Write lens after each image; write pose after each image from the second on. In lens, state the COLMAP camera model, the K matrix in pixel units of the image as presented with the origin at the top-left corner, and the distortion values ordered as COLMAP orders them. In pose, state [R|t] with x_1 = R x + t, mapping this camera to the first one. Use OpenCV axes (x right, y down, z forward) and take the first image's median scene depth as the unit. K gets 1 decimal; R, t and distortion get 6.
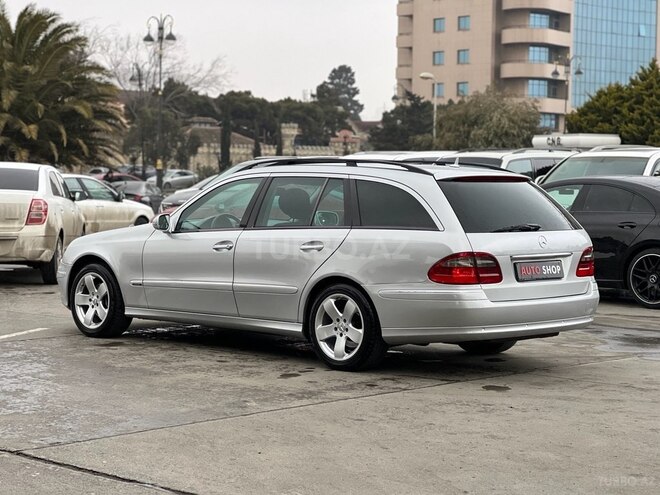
lens RADIAL K [[1442.0, 0, 330.0], [0, 1442.0, 247.5], [0, 0, 1]] dist [-0.020999, 2.456648]
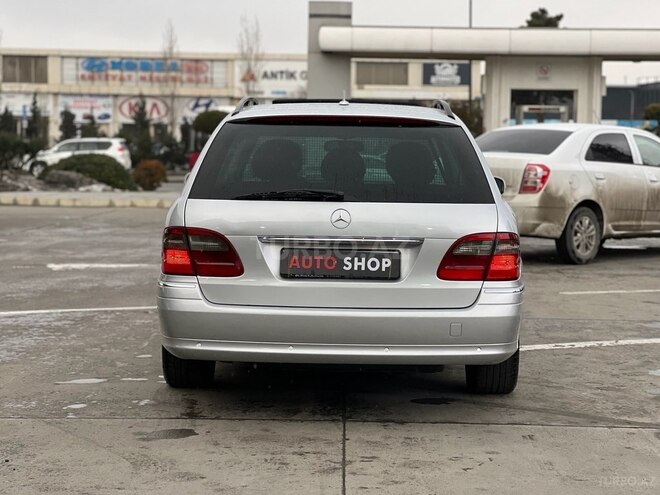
lens RADIAL K [[1442.0, 0, 330.0], [0, 1442.0, 247.5], [0, 0, 1]] dist [-0.020999, 2.456648]
pose [[0.681289, 0.054647, -0.729972, 0.533681], [-0.044572, 0.998456, 0.033146, -0.010524], [0.730657, 0.009954, 0.682672, 0.498573]]
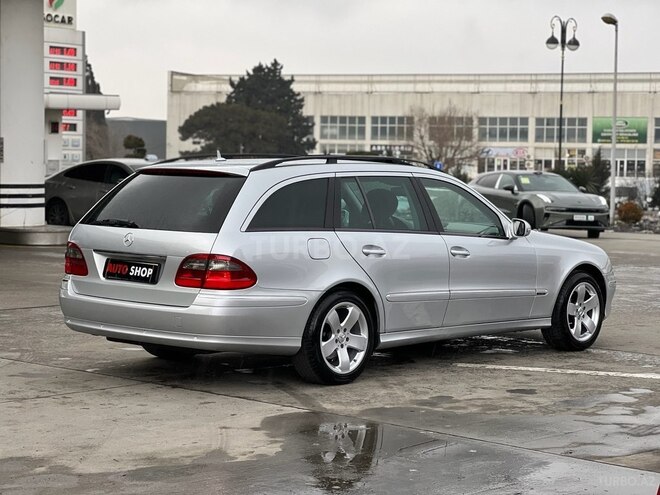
lens RADIAL K [[1442.0, 0, 330.0], [0, 1442.0, 247.5], [0, 0, 1]] dist [-0.020999, 2.456648]
pose [[0.027049, 0.049173, -0.998424, 0.940520], [-0.072895, 0.996227, 0.047090, -0.045248], [0.996973, 0.071507, 0.030531, 0.969284]]
